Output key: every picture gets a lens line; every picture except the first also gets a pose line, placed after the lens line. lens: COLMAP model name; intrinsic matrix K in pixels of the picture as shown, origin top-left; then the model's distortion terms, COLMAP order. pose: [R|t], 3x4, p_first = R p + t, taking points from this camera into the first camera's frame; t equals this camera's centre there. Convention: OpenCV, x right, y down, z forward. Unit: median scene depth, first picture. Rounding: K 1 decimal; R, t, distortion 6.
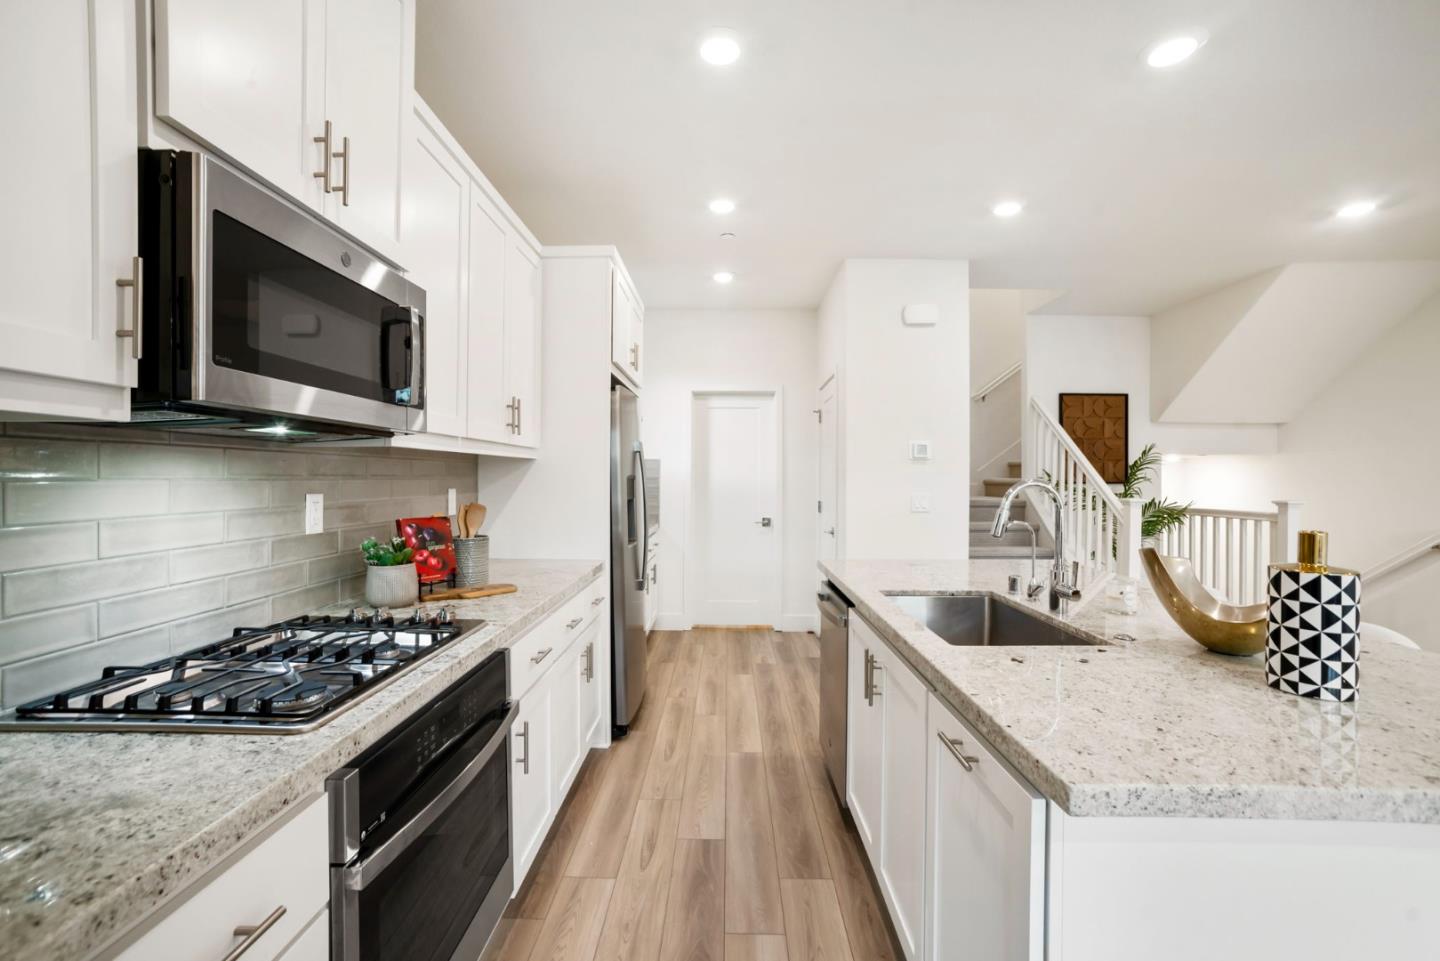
lens RADIAL K [[631.5, 0, 714.7], [0, 631.5, 480.6], [0, 0, 1]] dist [-0.035029, 0.003842]
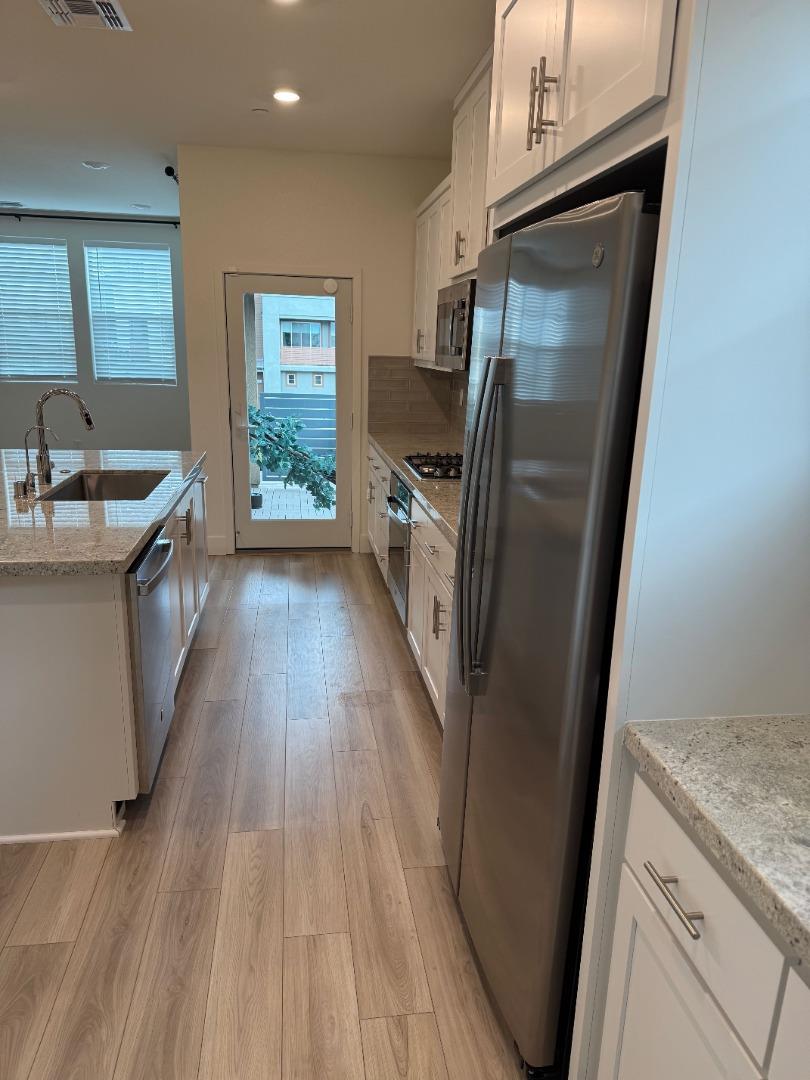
lens RADIAL K [[761.2, 0, 403.8], [0, 761.2, 556.1], [0, 0, 1]] dist [0.033944, -0.039612]
pose [[-0.985783, 0.016031, -0.167257, 0.034962], [-0.029678, 0.963174, 0.267235, -0.108997], [0.165382, 0.268399, -0.949005, 2.537604]]
